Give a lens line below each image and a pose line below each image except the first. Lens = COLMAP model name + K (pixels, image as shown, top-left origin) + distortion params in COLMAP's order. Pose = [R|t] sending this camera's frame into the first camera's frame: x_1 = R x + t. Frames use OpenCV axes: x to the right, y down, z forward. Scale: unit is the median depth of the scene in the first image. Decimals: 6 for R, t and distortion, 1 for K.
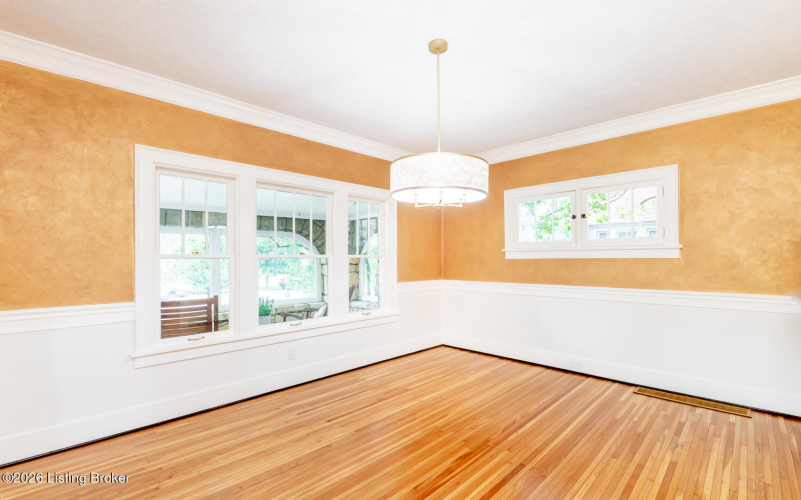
lens RADIAL K [[355.5, 0, 416.7], [0, 355.5, 258.3], [0, 0, 1]] dist [-0.006534, -0.005245]
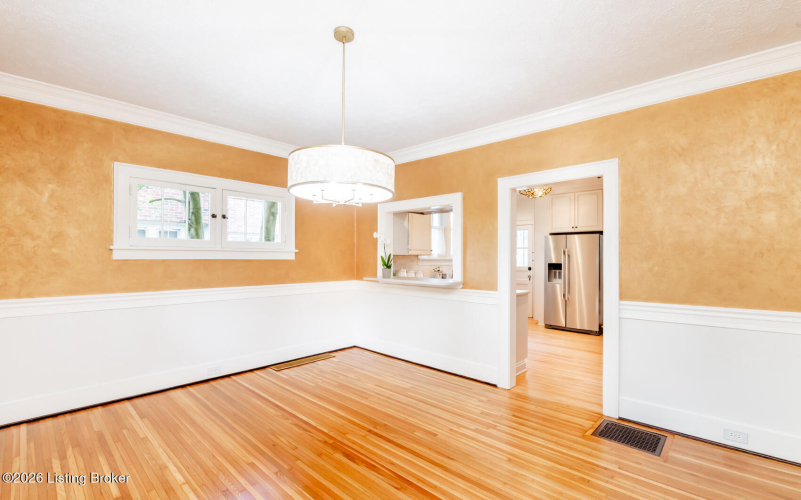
lens RADIAL K [[355.5, 0, 400.4], [0, 355.5, 251.5], [0, 0, 1]] dist [-0.006534, -0.005245]
pose [[-0.015597, 0.020888, 0.999660, -0.643754], [-0.008023, 0.999747, -0.021015, -0.005842], [-0.999846, -0.008348, -0.015426, 0.631389]]
